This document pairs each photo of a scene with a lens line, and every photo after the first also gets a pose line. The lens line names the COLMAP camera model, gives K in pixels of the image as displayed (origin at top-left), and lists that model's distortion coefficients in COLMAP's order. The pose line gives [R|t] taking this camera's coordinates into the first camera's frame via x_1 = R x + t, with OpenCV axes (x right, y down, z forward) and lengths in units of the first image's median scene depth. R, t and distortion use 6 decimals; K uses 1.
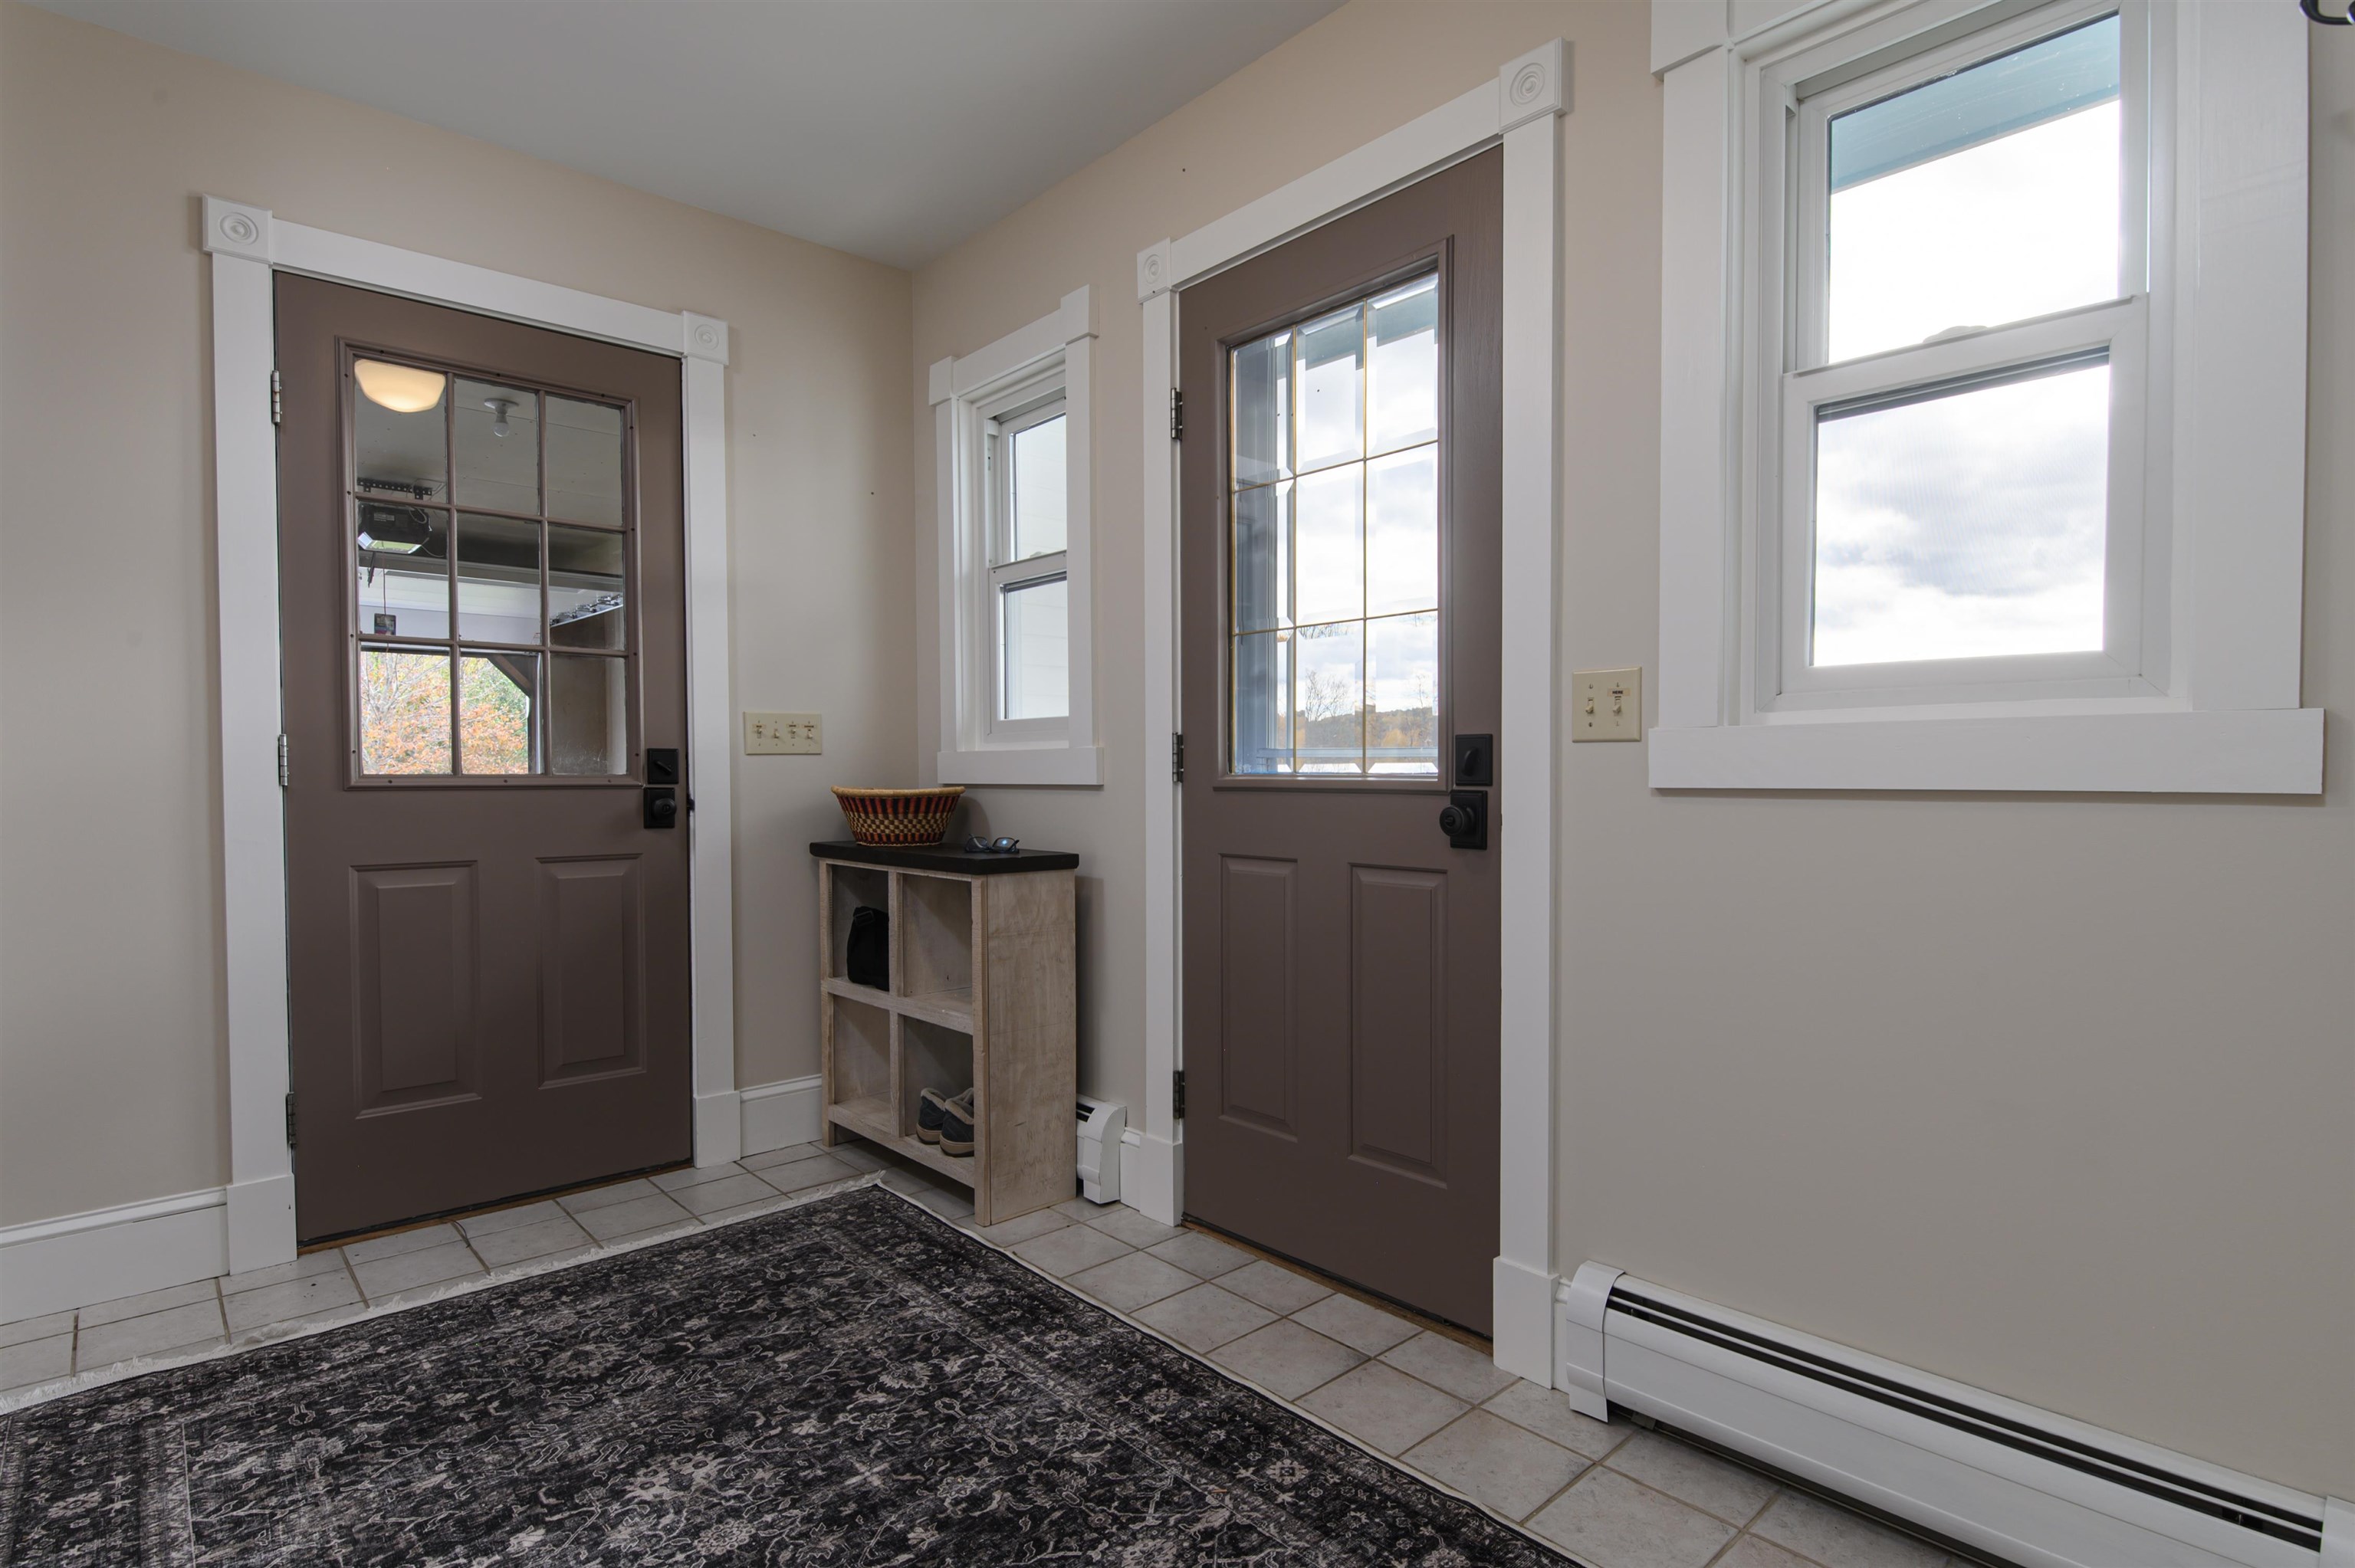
lens RADIAL K [[1175.2, 0, 1181.4], [0, 1175.2, 784.6], [0, 0, 1]] dist [-0.010389, -0.000023]
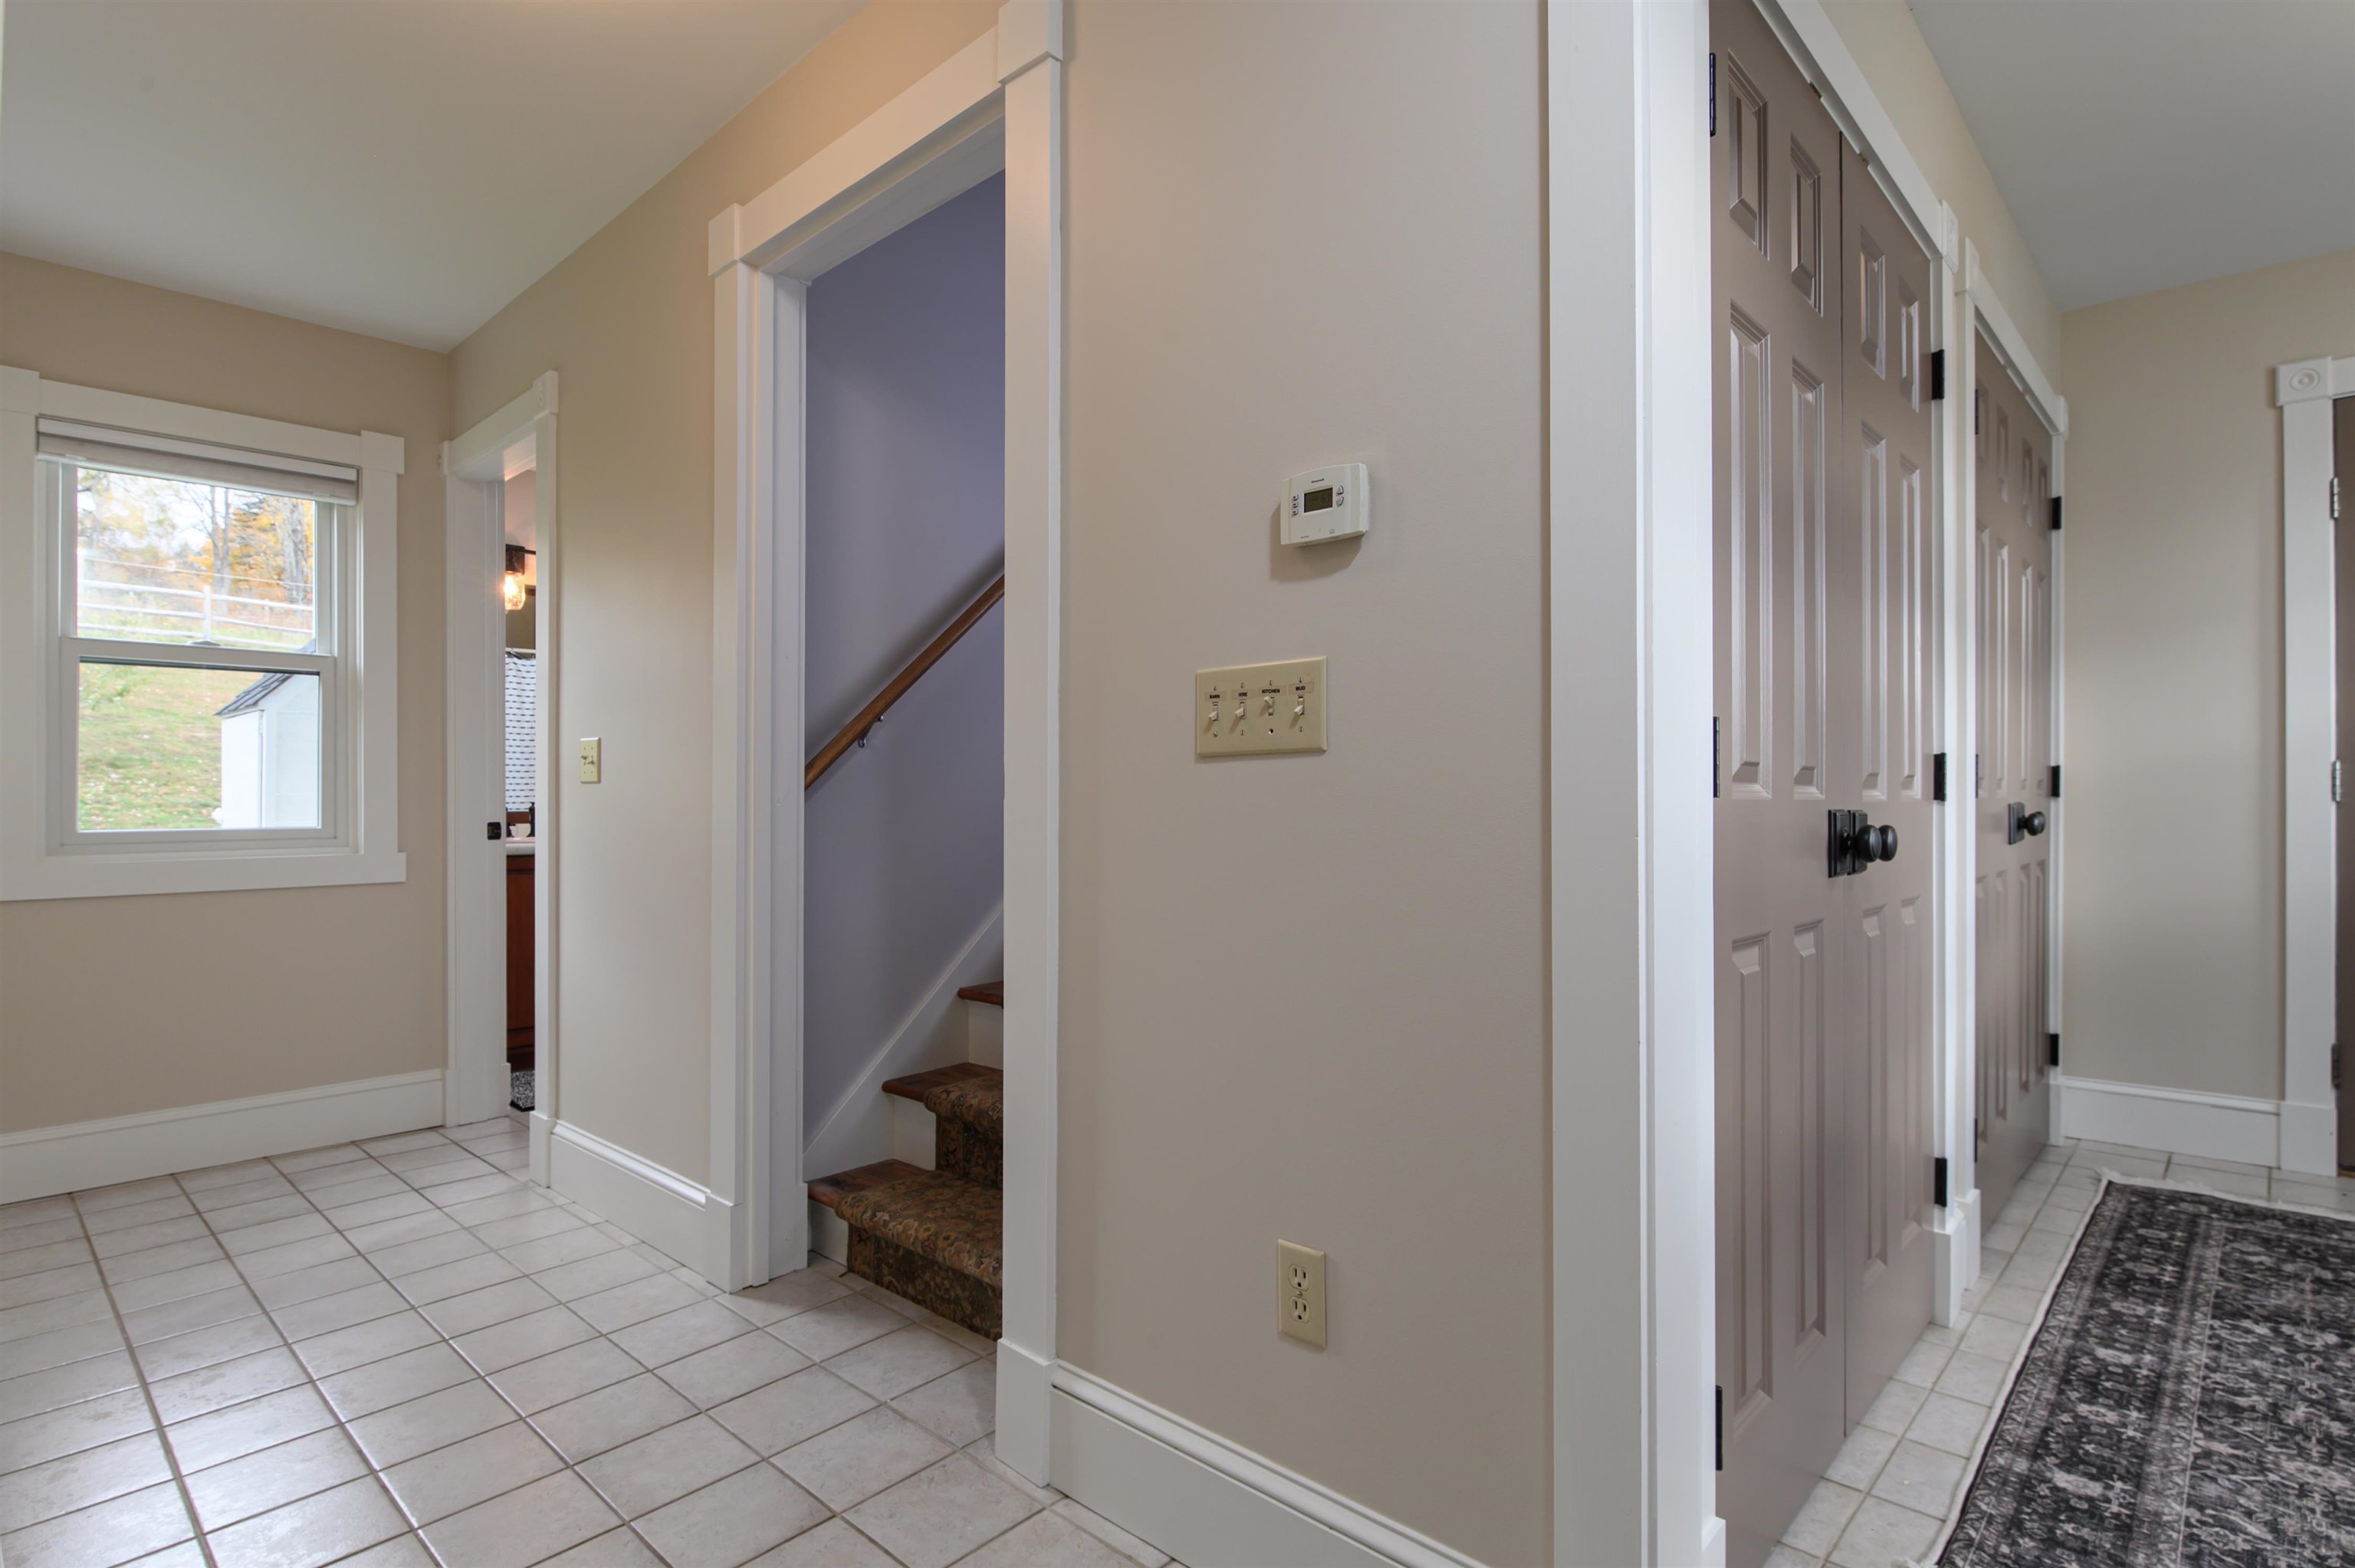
lens RADIAL K [[1175.2, 0, 1176.7], [0, 1175.2, 784.1], [0, 0, 1]] dist [-0.010389, -0.000023]
pose [[0.072638, 0.011761, -0.997289, 0.524288], [-0.017983, 0.999783, 0.010481, -0.009170], [0.997196, 0.017173, 0.072833, -0.458683]]
